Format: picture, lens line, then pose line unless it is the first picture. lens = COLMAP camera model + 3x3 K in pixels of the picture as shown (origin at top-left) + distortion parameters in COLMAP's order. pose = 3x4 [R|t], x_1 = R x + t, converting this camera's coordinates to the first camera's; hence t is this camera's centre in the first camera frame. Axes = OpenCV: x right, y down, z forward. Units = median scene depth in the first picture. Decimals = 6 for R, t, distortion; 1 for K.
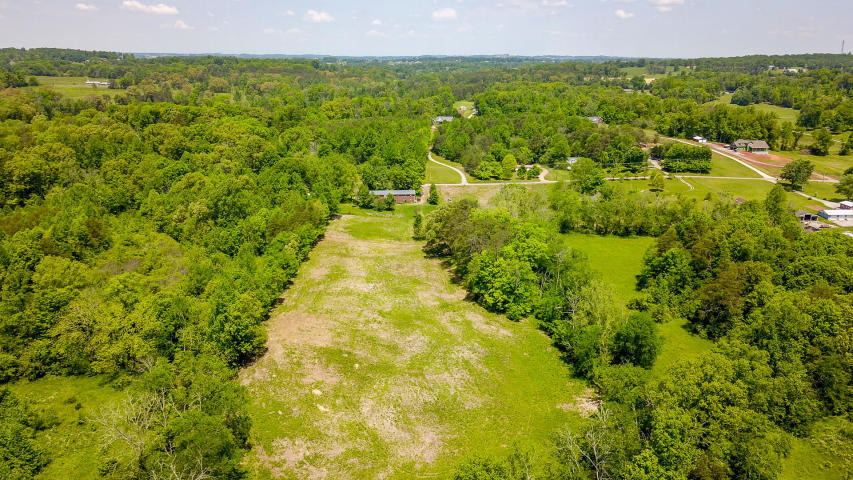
lens RADIAL K [[654.7, 0, 423.4], [0, 654.7, 239.1], [0, 0, 1]] dist [0.026656, 0.007239]
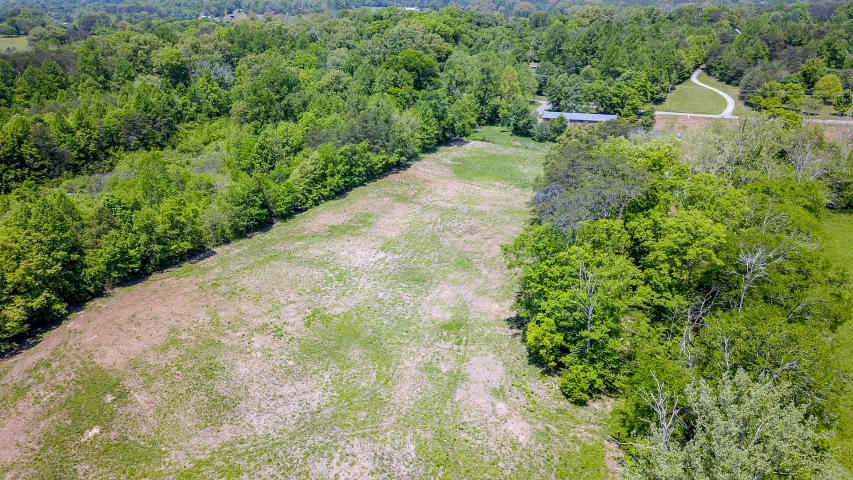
lens RADIAL K [[654.7, 0, 423.4], [0, 654.7, 239.1], [0, 0, 1]] dist [0.026656, 0.007239]
pose [[0.867508, 0.157287, -0.471902, 0.133049], [-0.119785, 0.986830, 0.108711, -0.004736], [0.482786, -0.037781, 0.874923, 0.339098]]
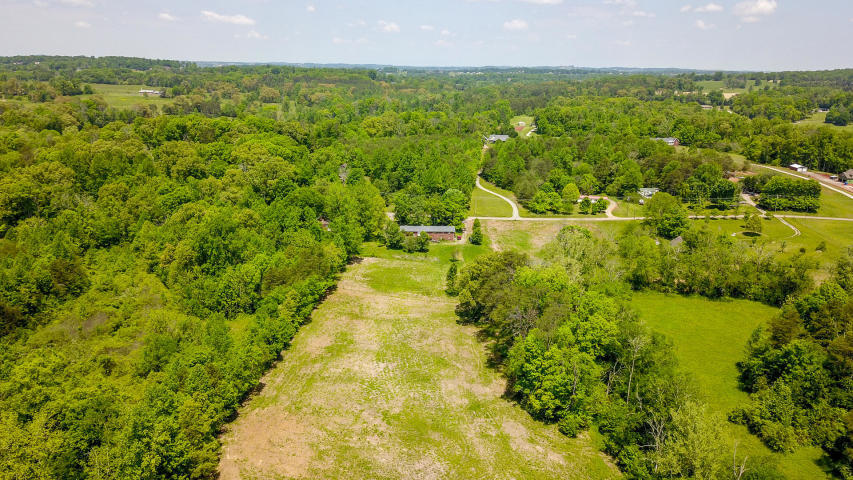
lens RADIAL K [[654.7, 0, 423.4], [0, 654.7, 239.1], [0, 0, 1]] dist [0.026656, 0.007239]
pose [[0.995562, 0.032693, -0.088247, 0.020037], [-0.033983, 0.999336, -0.013152, -0.043801], [0.087759, 0.016093, 0.996012, 0.147575]]
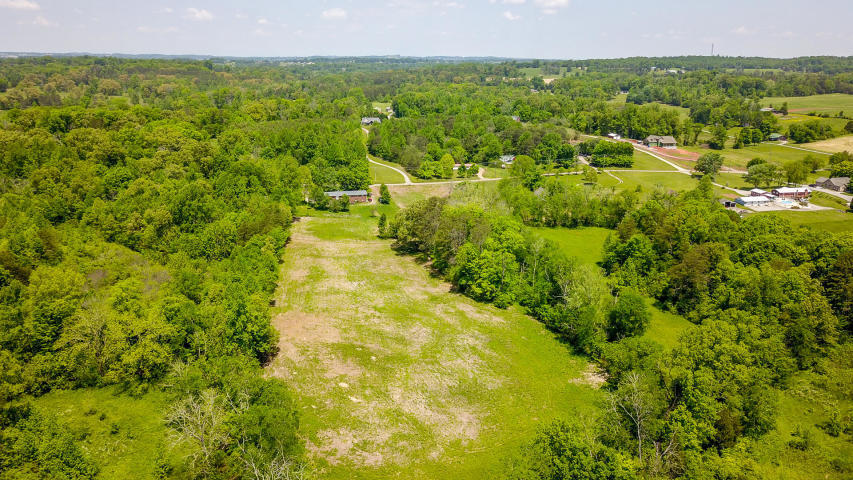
lens RADIAL K [[668.1, 0, 419.4], [0, 668.1, 241.5], [0, 0, 1]] dist [0.030215, -0.001552]
pose [[0.987362, -0.041770, 0.152874, -0.086409], [0.042230, 0.999108, 0.000240, 0.006040], [-0.152748, 0.006219, 0.988246, -0.023626]]
